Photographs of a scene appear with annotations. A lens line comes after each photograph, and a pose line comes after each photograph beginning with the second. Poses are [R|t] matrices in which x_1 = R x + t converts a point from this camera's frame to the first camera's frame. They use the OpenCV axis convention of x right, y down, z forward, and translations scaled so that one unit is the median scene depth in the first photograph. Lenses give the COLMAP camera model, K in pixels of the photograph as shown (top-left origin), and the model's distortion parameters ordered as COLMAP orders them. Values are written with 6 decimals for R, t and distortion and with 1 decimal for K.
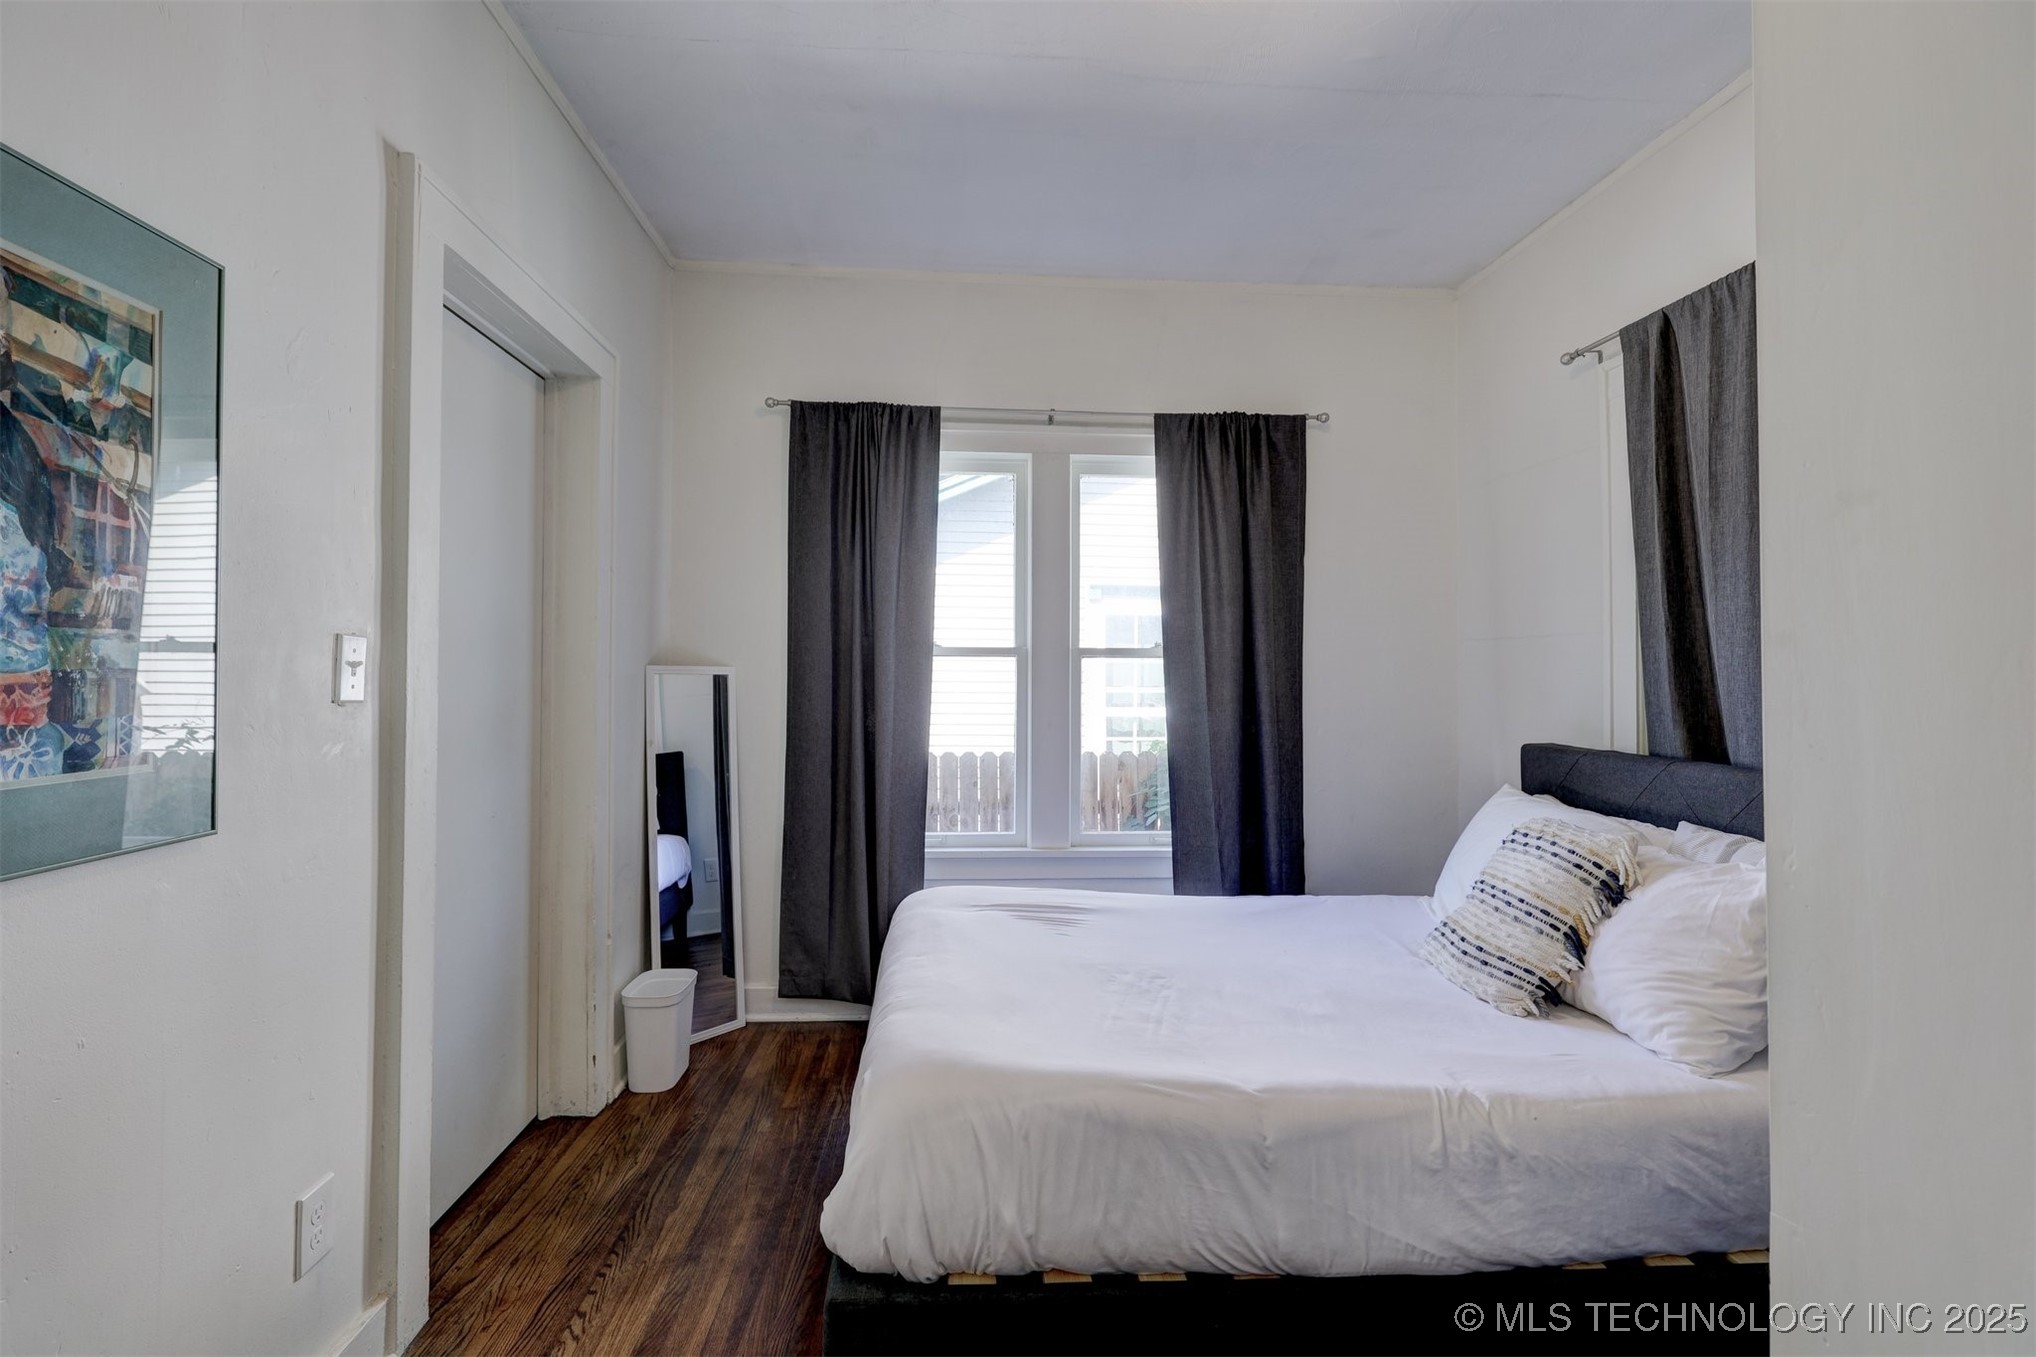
lens RADIAL K [[925.5, 0, 1019.3], [0, 925.5, 670.0], [0, 0, 1]] dist [0.000403, -0.000030]
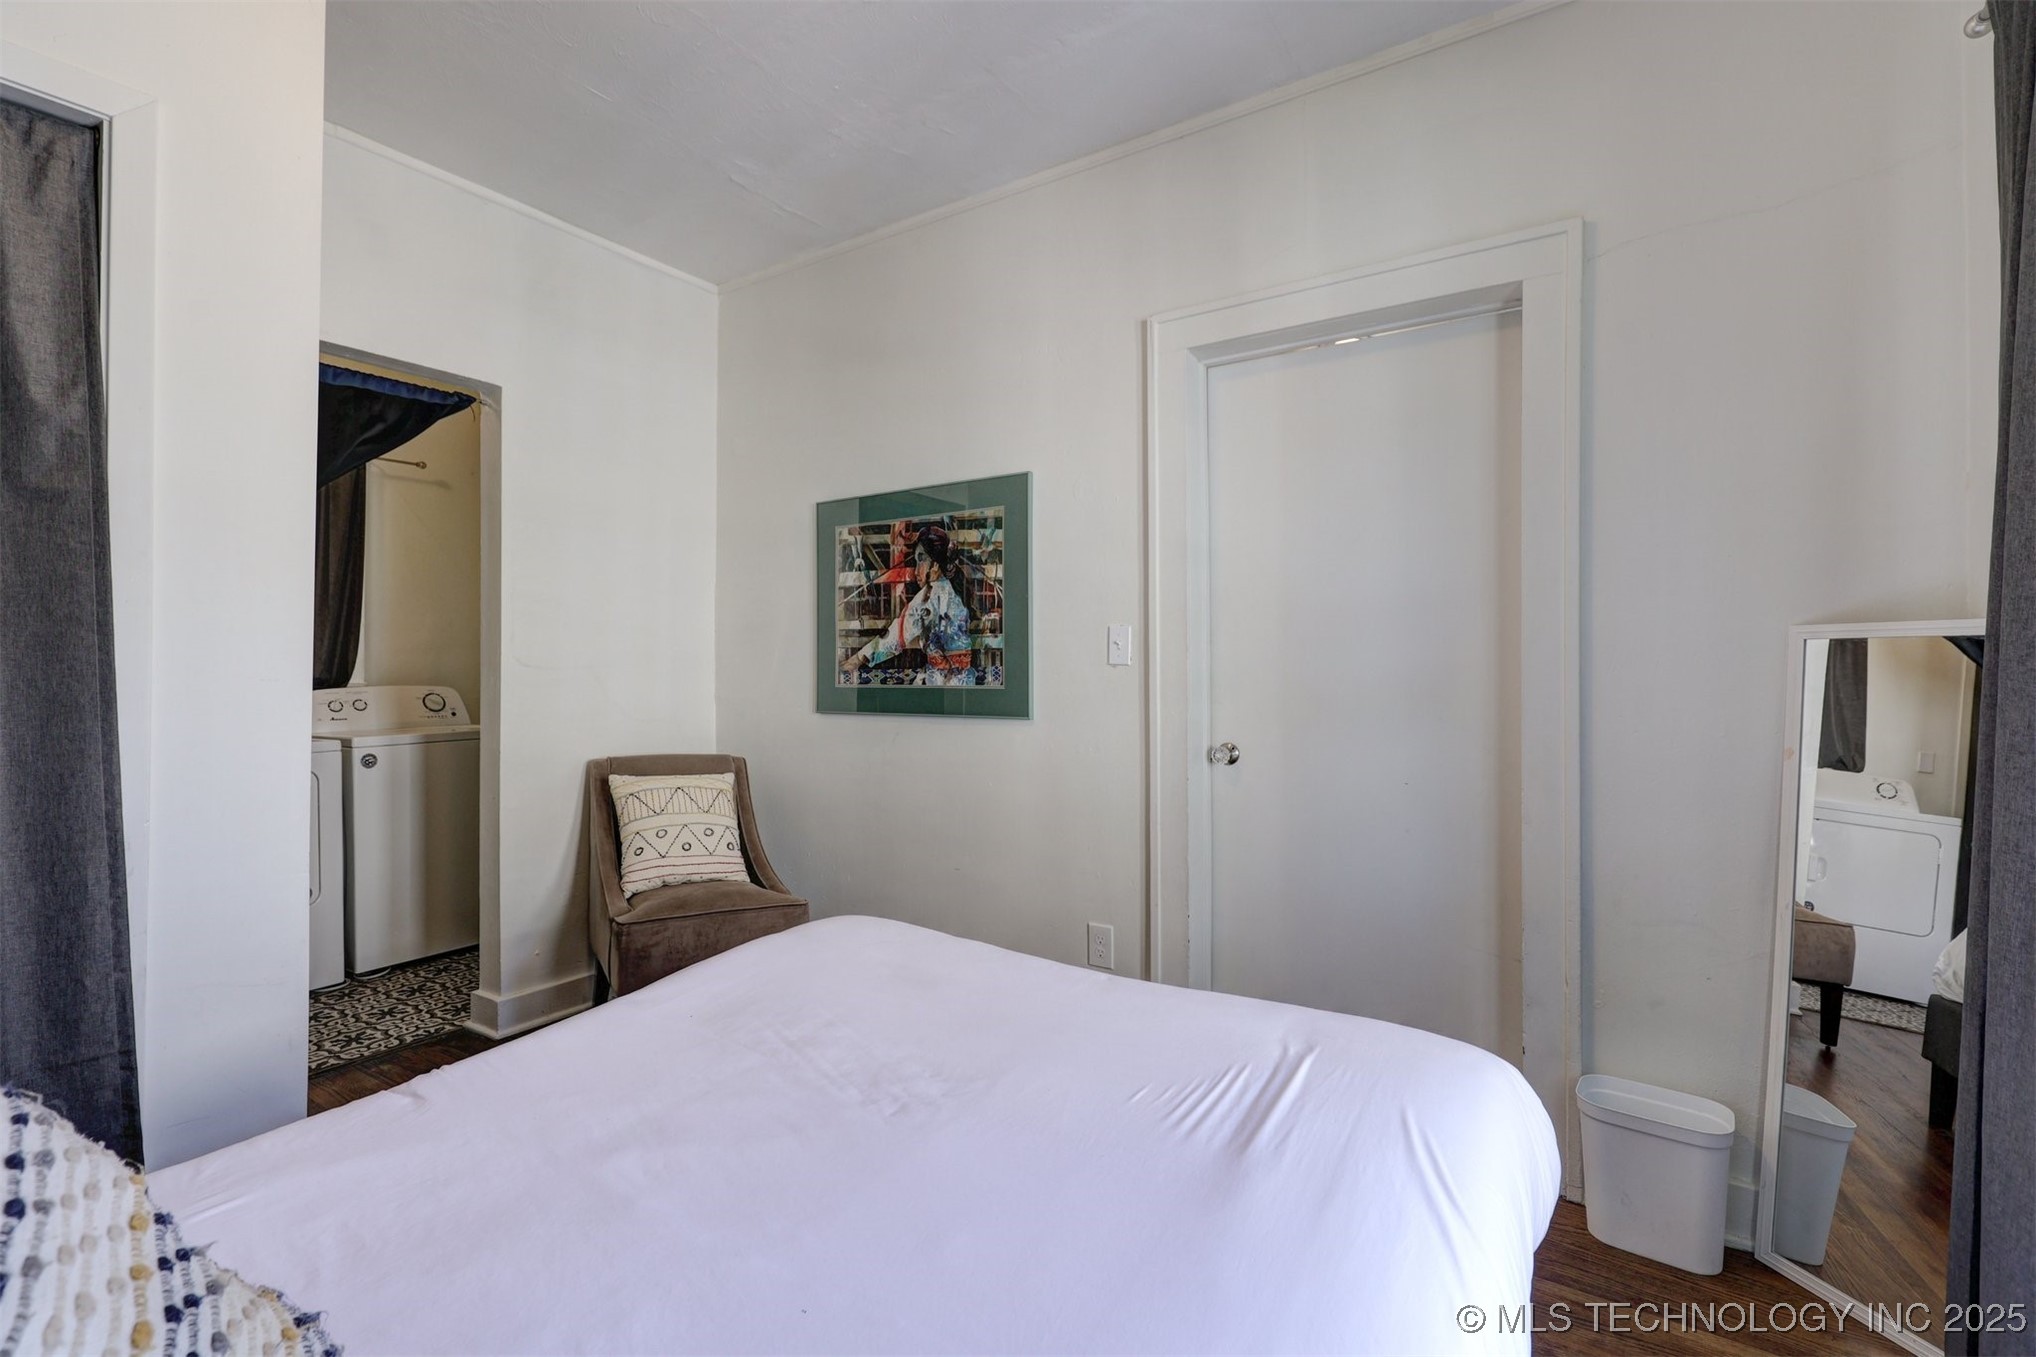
lens RADIAL K [[925.5, 0, 1020.2], [0, 925.5, 665.7], [0, 0, 1]] dist [0.000403, -0.000030]
pose [[-0.600399, -0.011771, -0.799614, 1.151971], [-0.000708, 0.999899, -0.014188, 0.090209], [0.799700, -0.007952, -0.600347, 2.764296]]
